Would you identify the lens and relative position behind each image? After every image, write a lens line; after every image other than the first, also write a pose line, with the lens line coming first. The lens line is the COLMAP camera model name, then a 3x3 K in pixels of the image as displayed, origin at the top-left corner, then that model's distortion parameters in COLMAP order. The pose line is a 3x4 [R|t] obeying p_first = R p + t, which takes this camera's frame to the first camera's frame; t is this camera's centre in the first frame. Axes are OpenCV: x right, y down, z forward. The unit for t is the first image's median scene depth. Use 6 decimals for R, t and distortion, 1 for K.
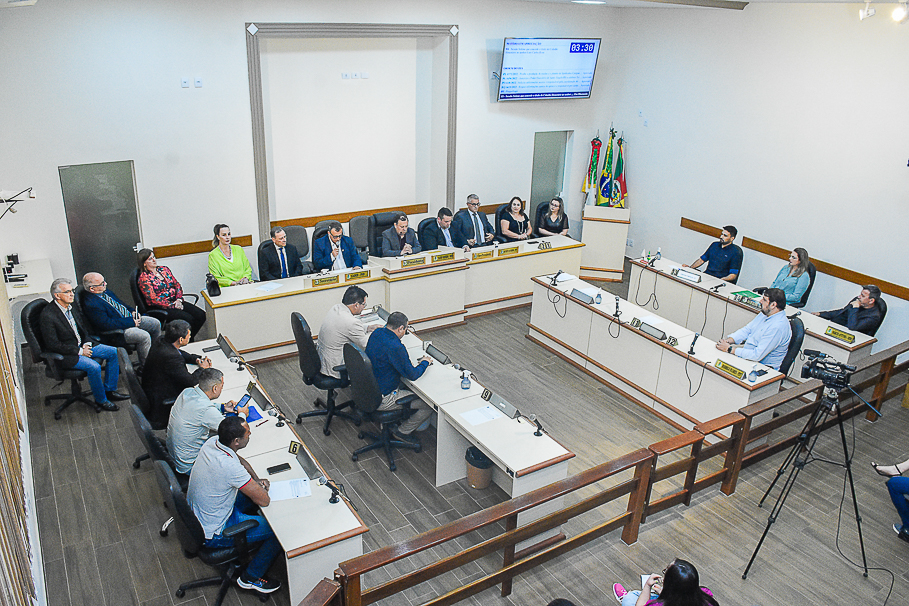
lens RADIAL K [[705.3, 0, 454.5], [0, 705.3, 303.0], [0, 0, 1]] dist [-0.098711, 0.006136]
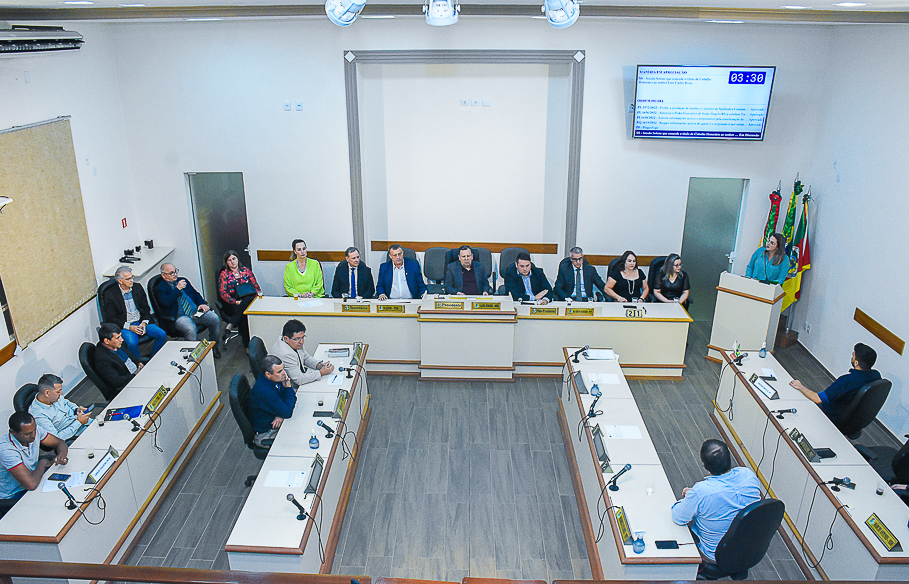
lens RADIAL K [[710.2, 0, 455.4], [0, 710.2, 306.5], [0, 0, 1]] dist [-0.095056, 0.006294]
pose [[0.840099, 0.176556, -0.512895, 0.434401], [-0.183039, 0.982357, 0.038351, -0.094170], [0.510617, 0.061662, 0.857594, 0.193207]]
